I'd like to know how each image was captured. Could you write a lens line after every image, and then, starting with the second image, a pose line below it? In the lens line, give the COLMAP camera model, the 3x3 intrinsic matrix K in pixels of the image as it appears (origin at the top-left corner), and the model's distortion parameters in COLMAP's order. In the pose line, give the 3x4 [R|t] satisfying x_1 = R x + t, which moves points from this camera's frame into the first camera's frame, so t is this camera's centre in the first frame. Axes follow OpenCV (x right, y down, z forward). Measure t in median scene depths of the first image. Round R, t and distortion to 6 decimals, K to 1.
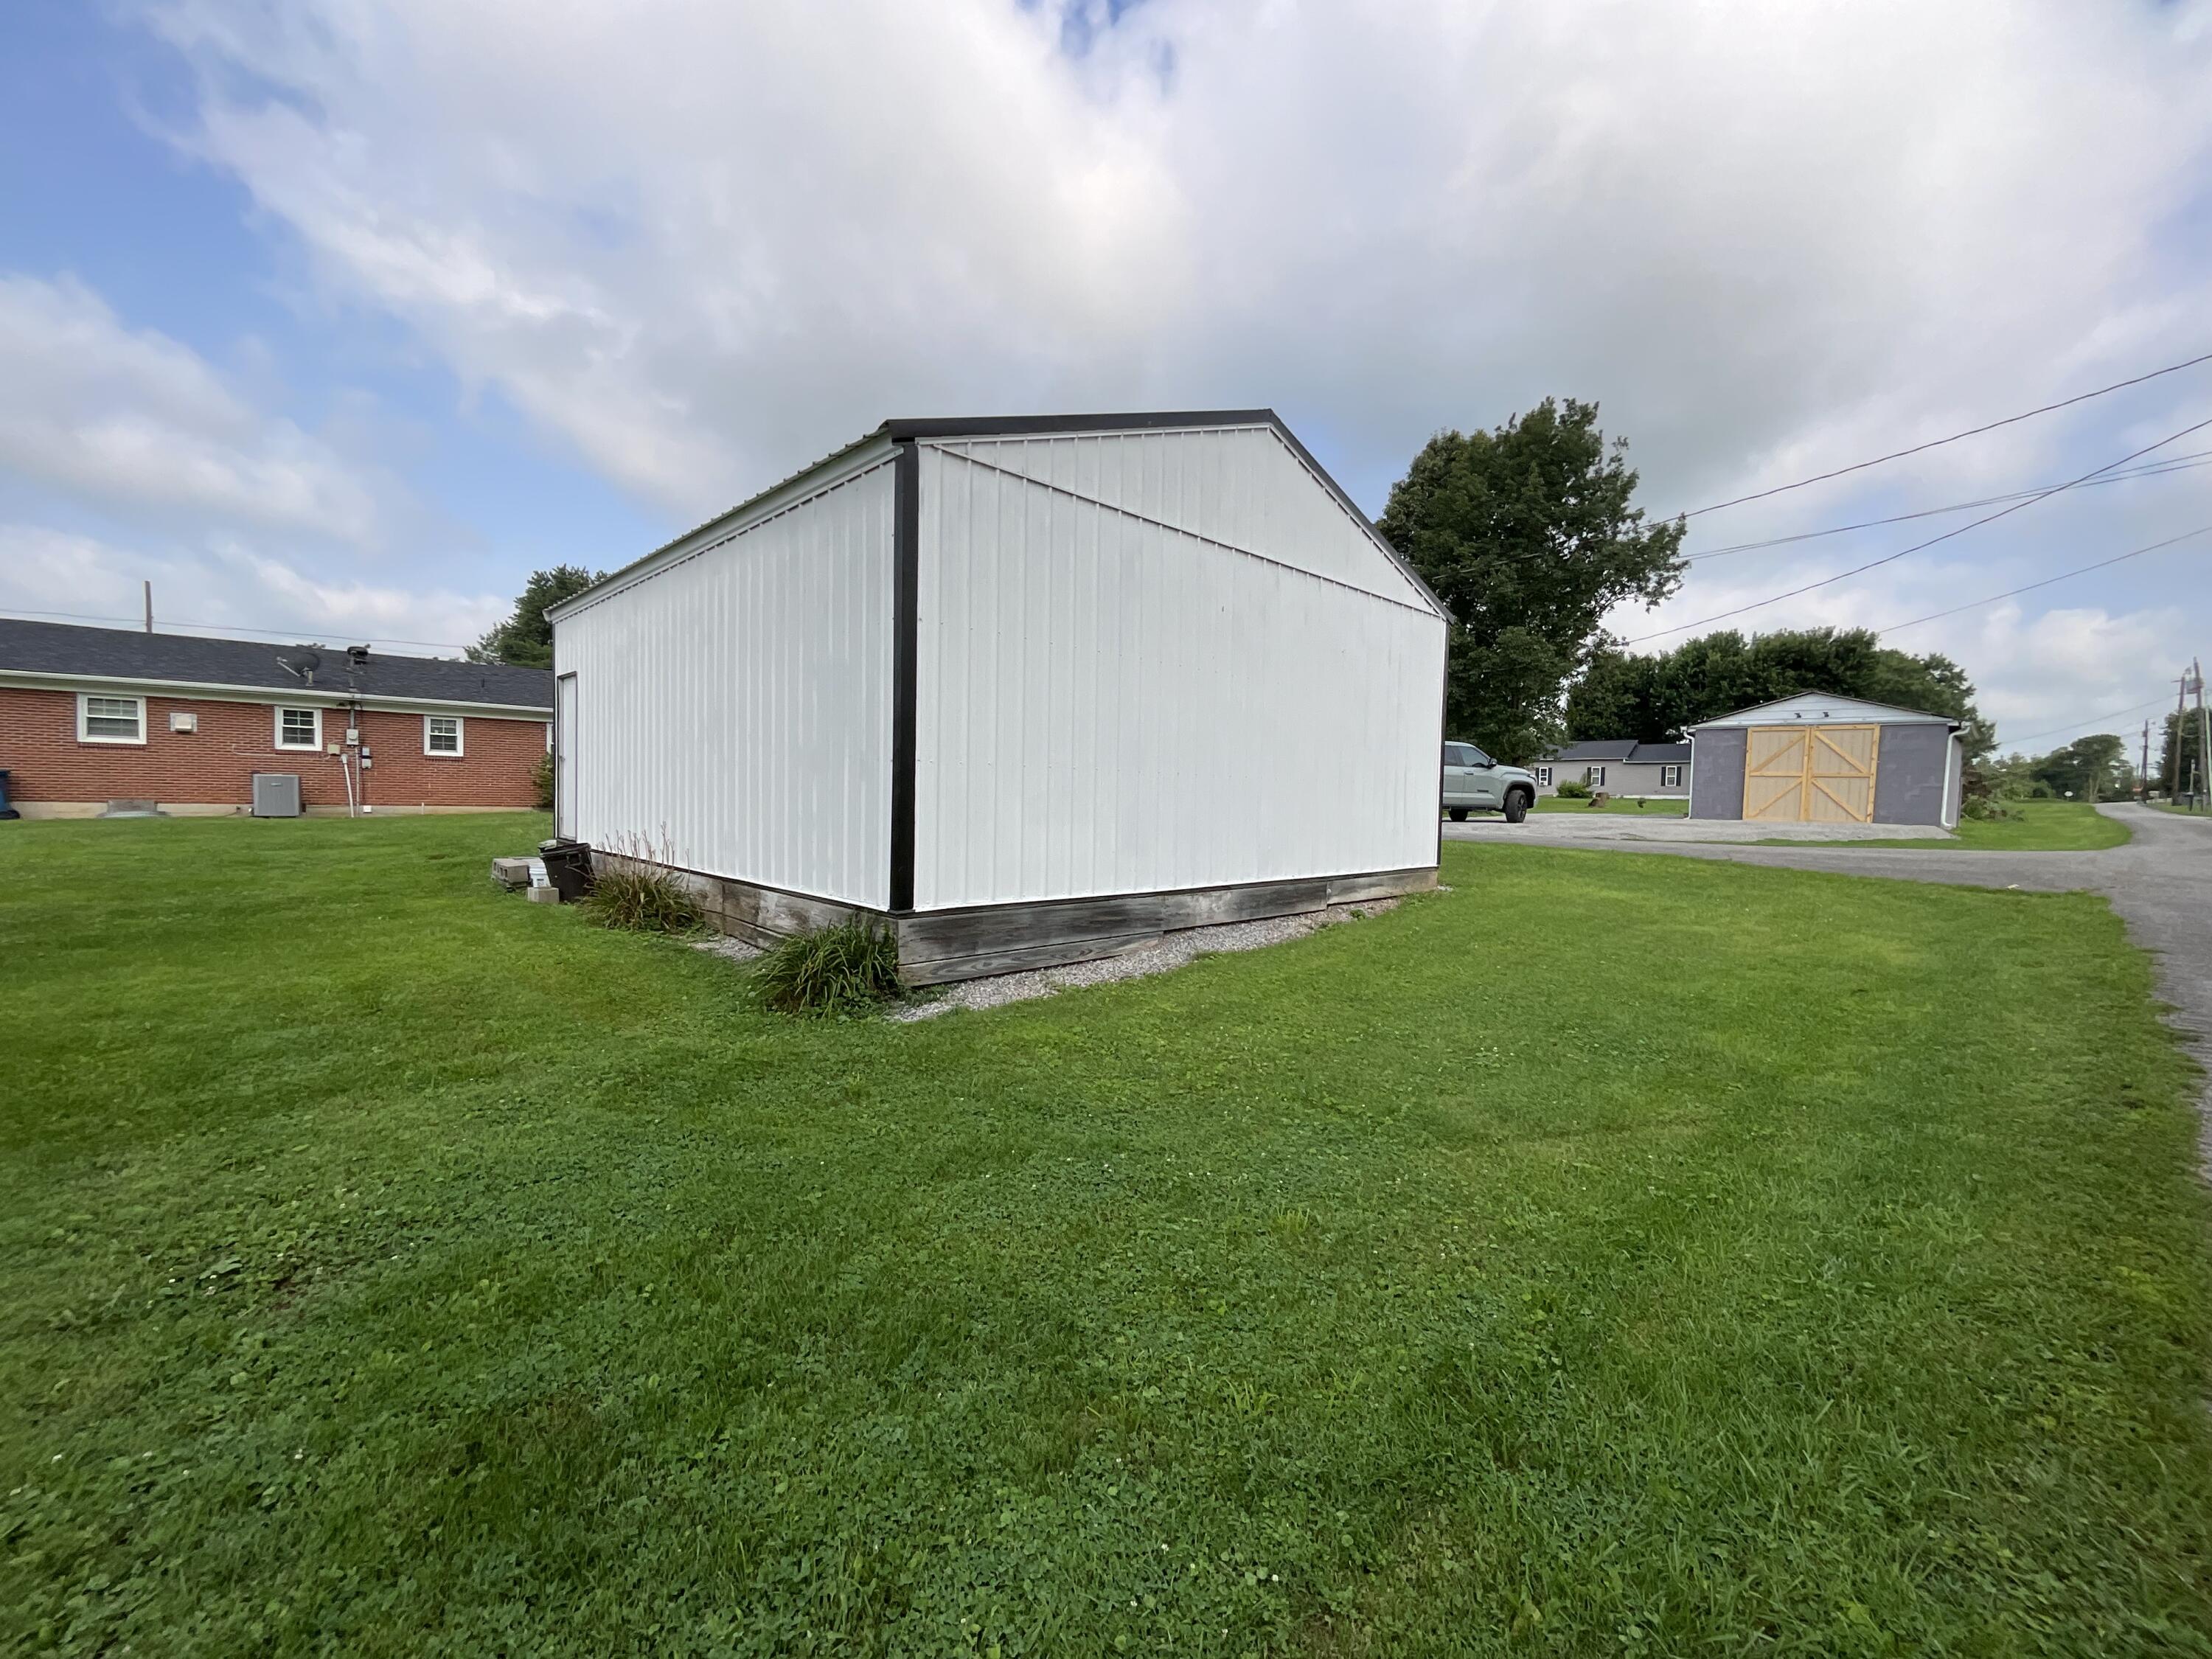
lens RADIAL K [[892.7, 0, 1112.5], [0, 892.7, 825.8], [0, 0, 1]] dist [-0.000437, 0.002225]
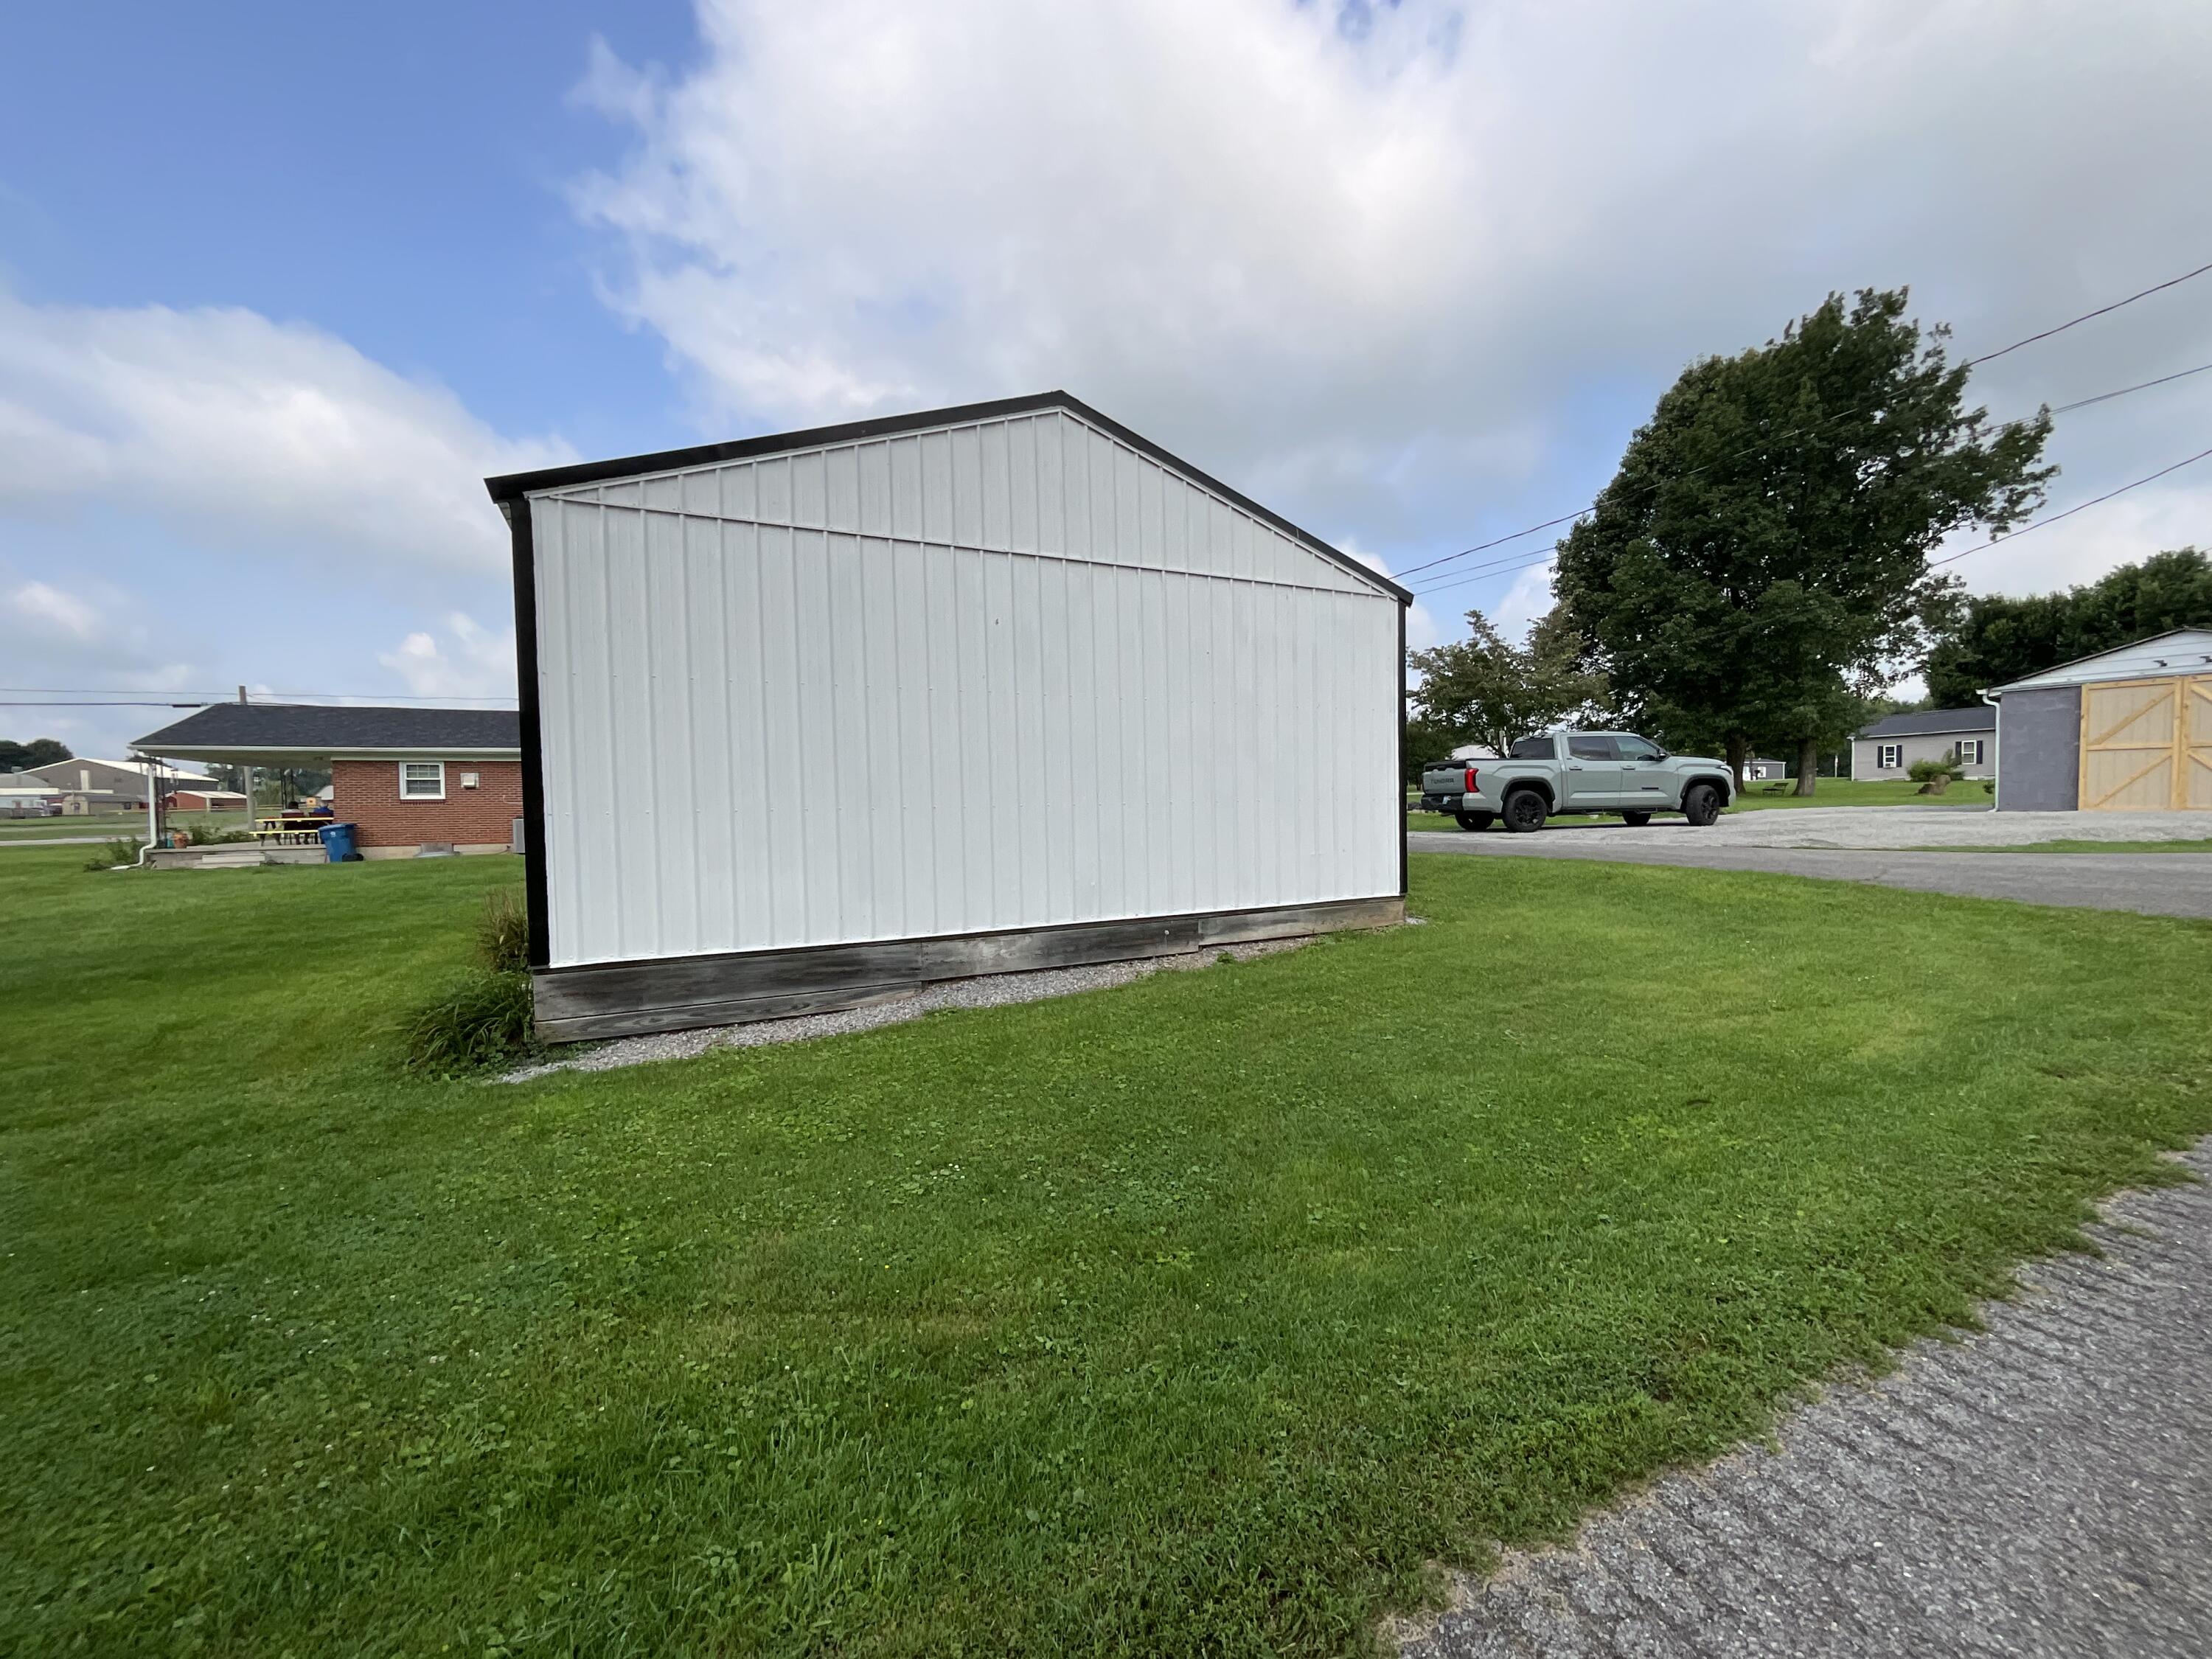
lens RADIAL K [[892.7, 0, 1148.5], [0, 892.7, 823.5], [0, 0, 1]] dist [-0.000437, 0.002225]
pose [[0.954961, -0.031567, -0.295047, 0.209237], [0.028969, 0.999493, -0.013174, -0.009374], [0.295313, 0.004034, 0.955392, 0.074314]]
